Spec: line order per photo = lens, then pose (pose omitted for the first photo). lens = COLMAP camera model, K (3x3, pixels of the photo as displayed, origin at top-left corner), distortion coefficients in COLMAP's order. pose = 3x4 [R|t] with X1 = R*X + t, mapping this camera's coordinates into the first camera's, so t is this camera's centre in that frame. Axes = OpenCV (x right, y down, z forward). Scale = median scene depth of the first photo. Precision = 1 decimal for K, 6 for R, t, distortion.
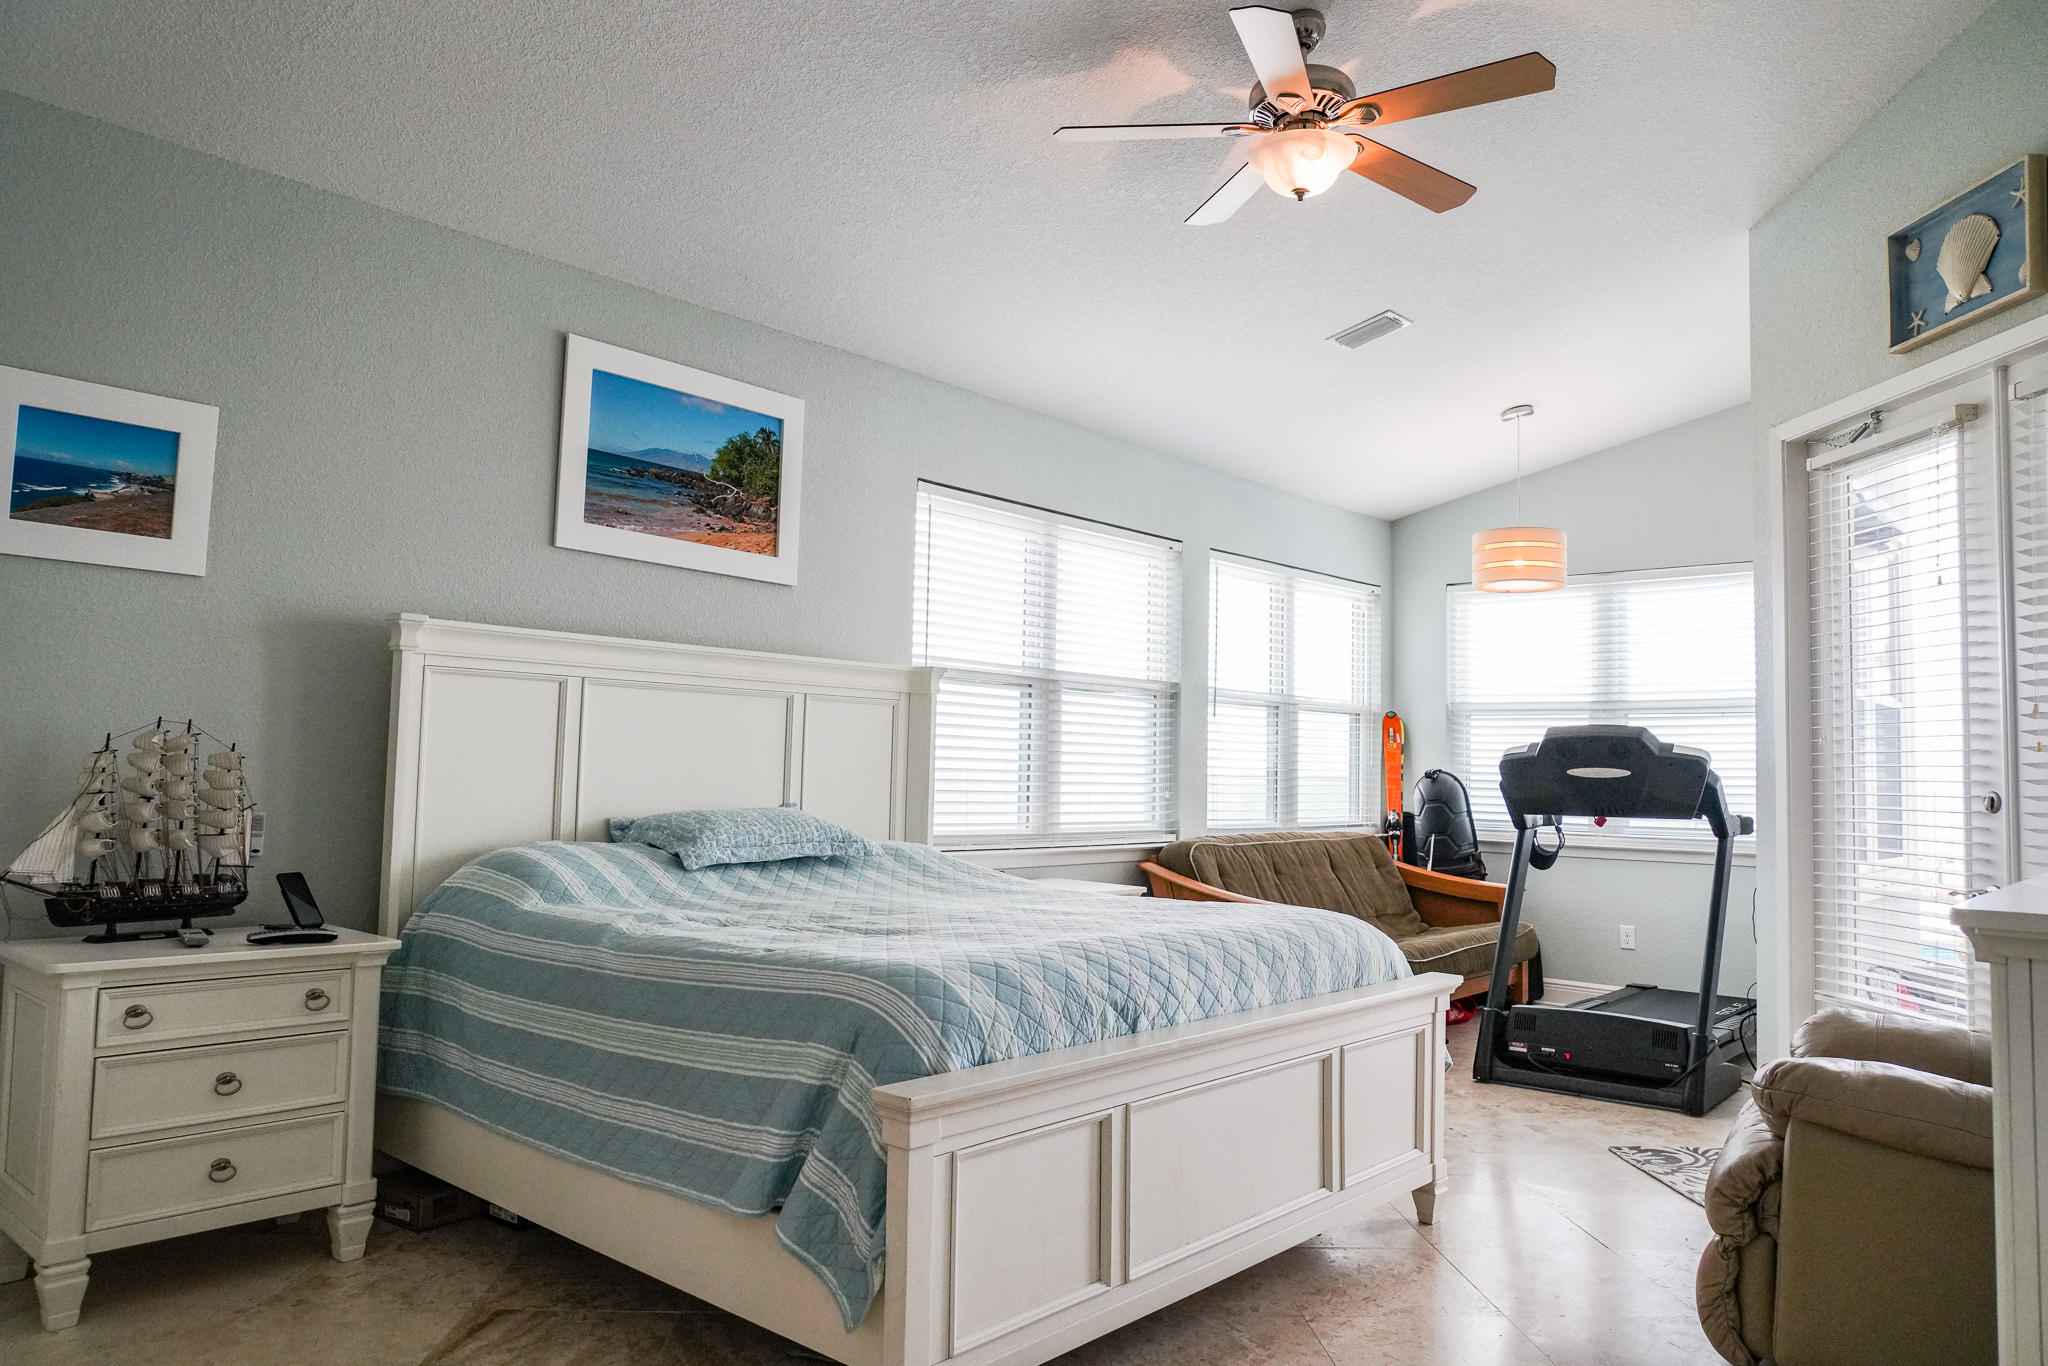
lens RADIAL K [[1390.0, 0, 1024.0], [0, 1390.0, 683.0], [0, 0, 1]] dist [-0.028178, 0.002392]
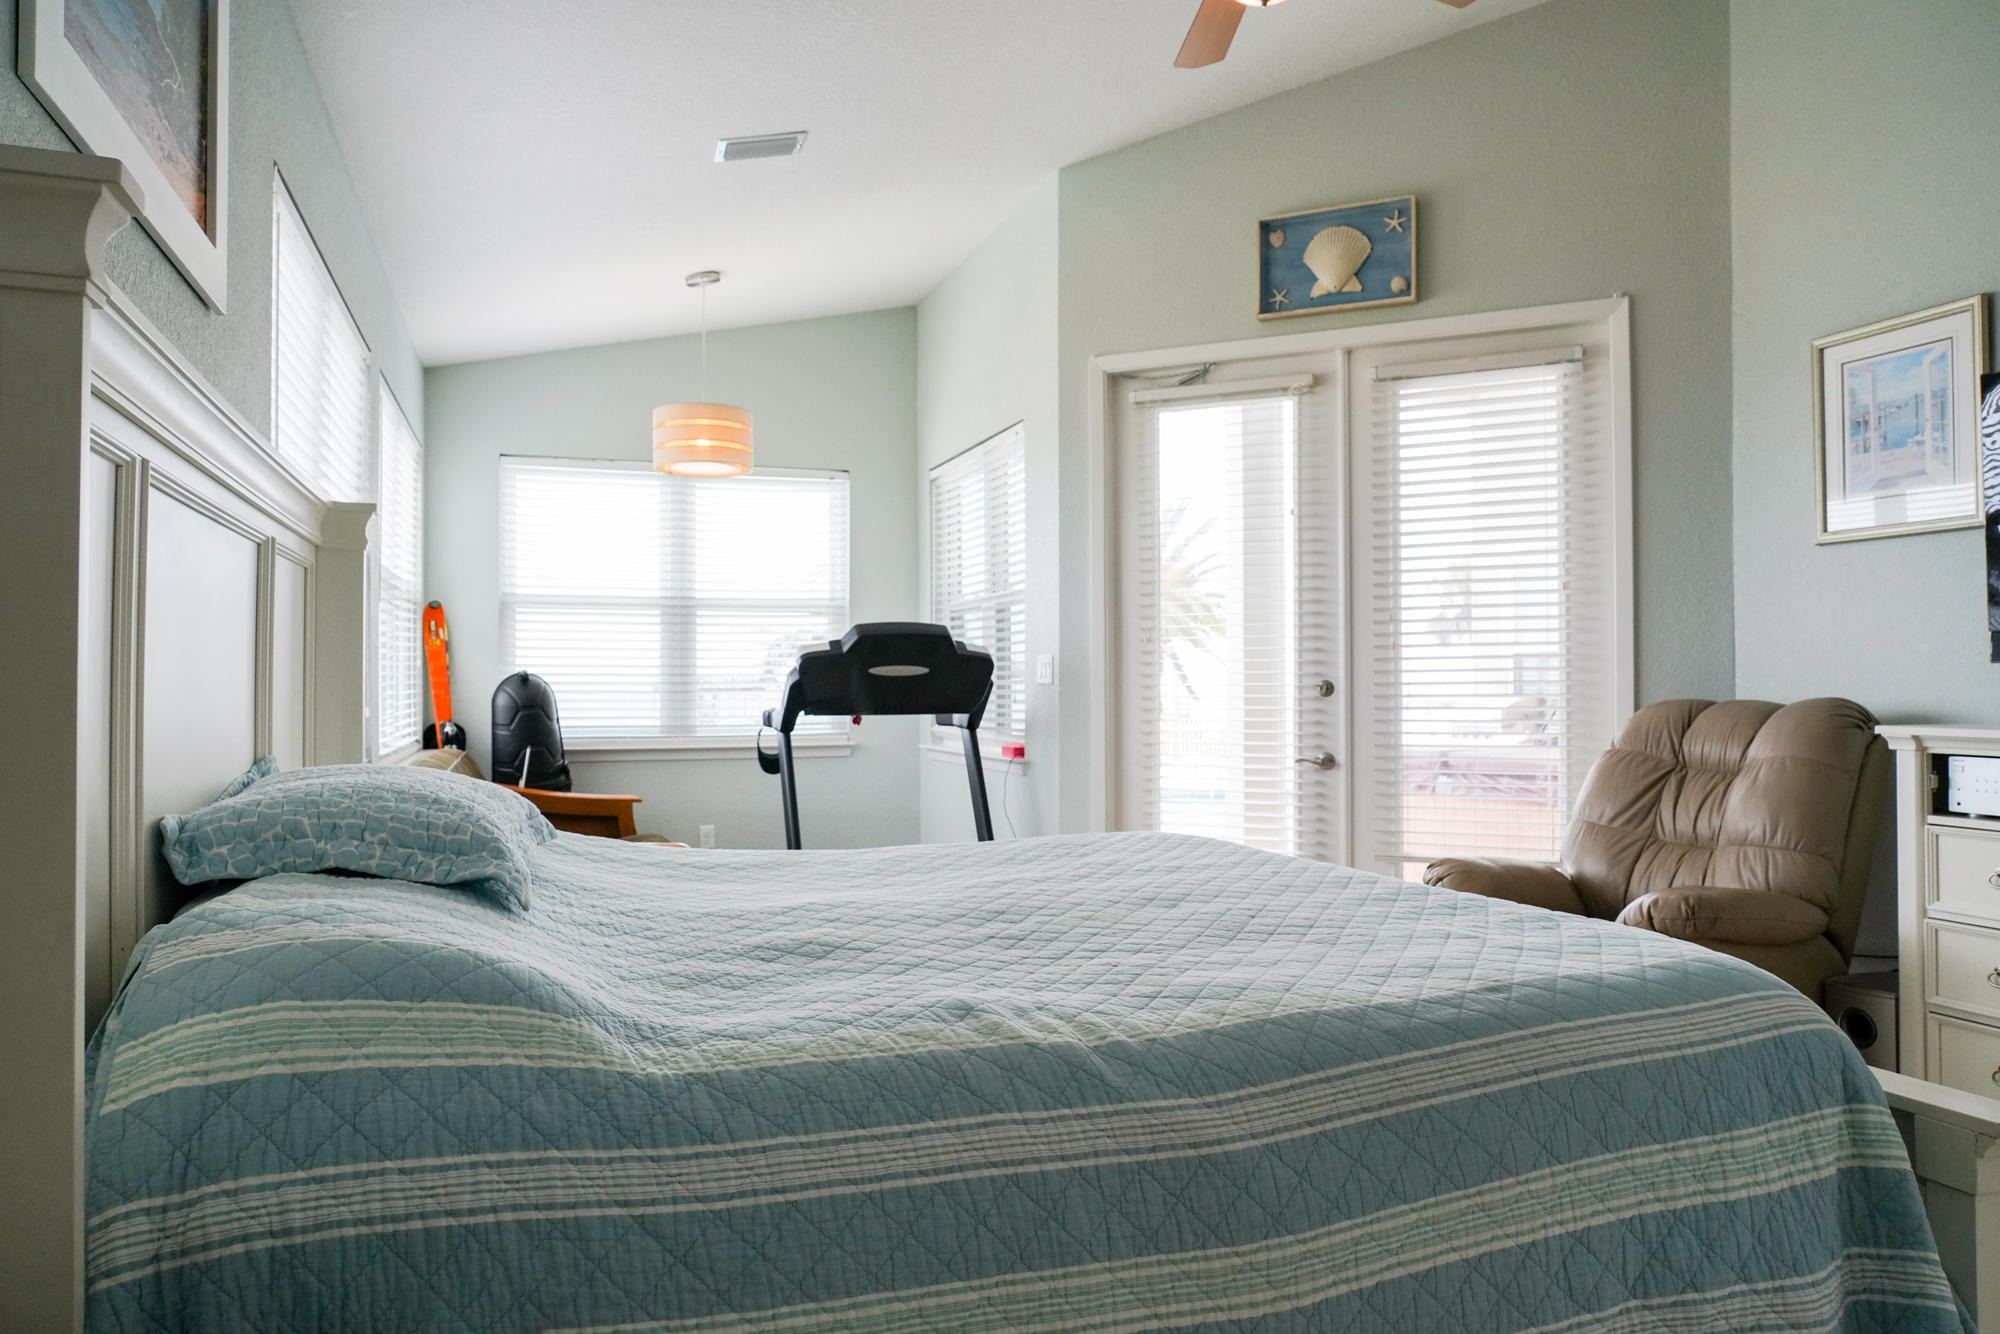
lens RADIAL K [[1357.5, 0, 1000.0], [0, 1357.5, 667.0], [0, 0, 1]] dist [-0.028178, 0.002392]
pose [[0.487794, -0.013583, 0.872853, -0.457360], [-0.041392, 0.998394, 0.038668, 0.024594], [-0.871977, -0.054992, 0.486448, 0.531516]]
